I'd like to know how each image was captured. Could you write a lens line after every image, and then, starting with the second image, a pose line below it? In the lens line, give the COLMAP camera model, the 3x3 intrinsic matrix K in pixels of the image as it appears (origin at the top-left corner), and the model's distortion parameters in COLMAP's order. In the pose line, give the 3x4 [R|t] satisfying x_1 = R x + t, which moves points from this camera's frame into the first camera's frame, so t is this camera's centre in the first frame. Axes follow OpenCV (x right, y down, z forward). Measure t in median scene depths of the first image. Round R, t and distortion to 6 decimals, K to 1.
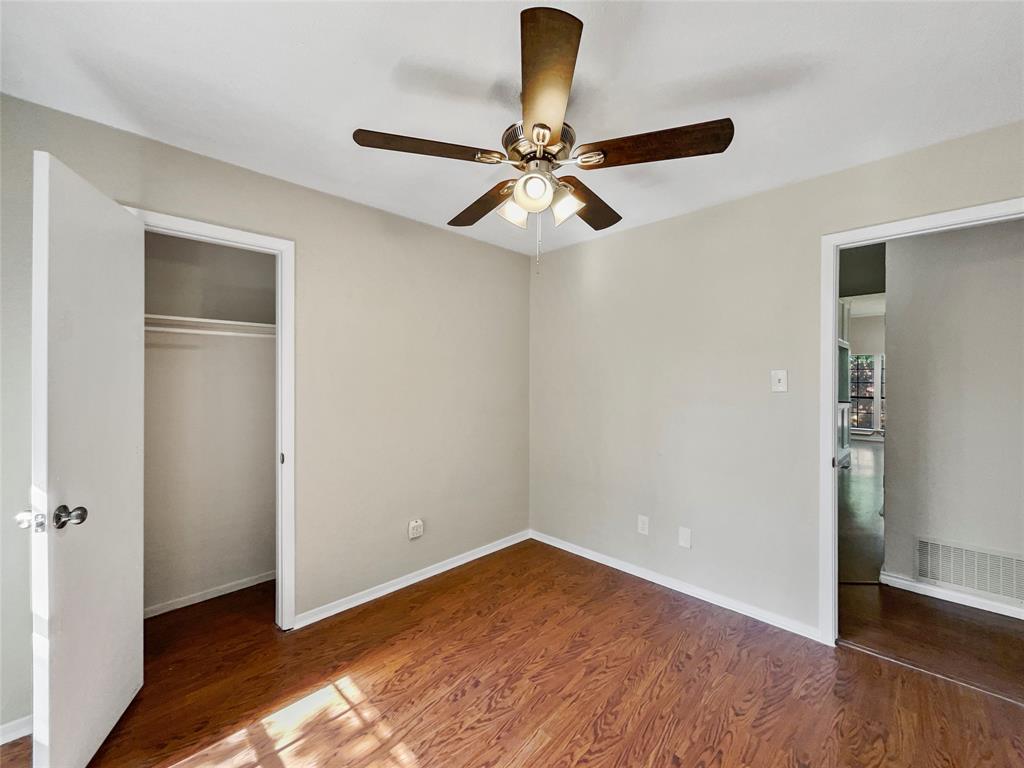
lens RADIAL K [[415.9, 0, 510.2], [0, 415.9, 379.5], [0, 0, 1]] dist [-0.016819, 0.000025]
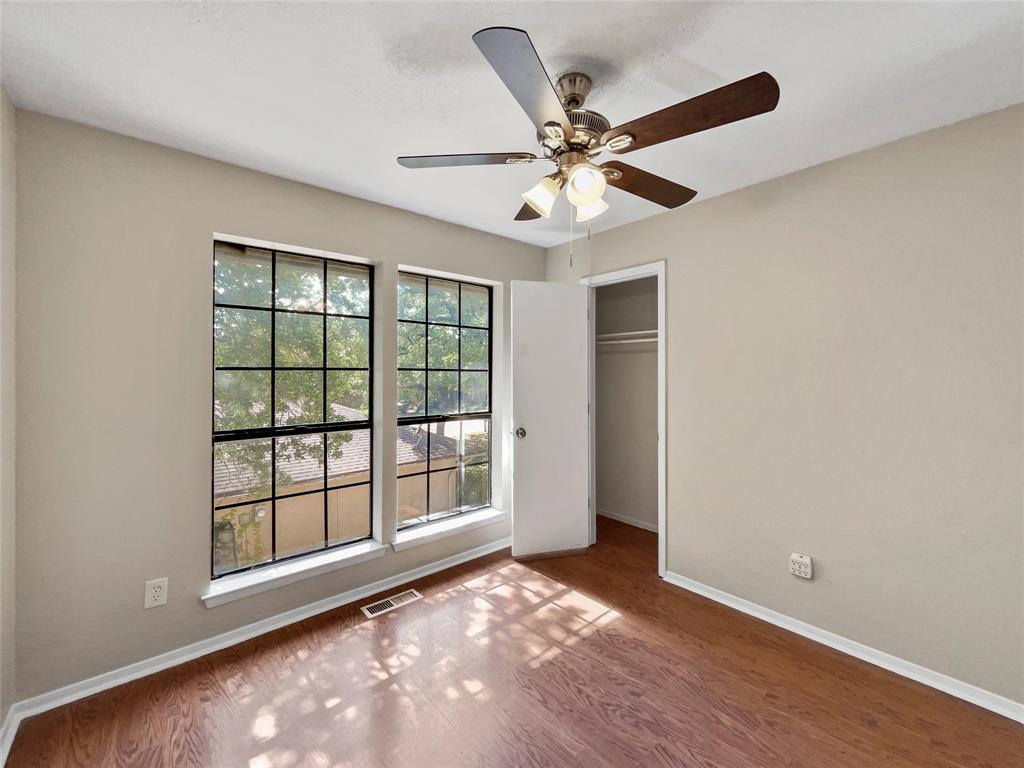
lens RADIAL K [[415.9, 0, 510.2], [0, 415.9, 379.5], [0, 0, 1]] dist [-0.016819, 0.000025]
pose [[-0.072849, 0.022656, -0.997086, 0.910175], [-0.004018, 0.999727, 0.023010, -0.014359], [0.997335, 0.005683, -0.072738, 0.803965]]
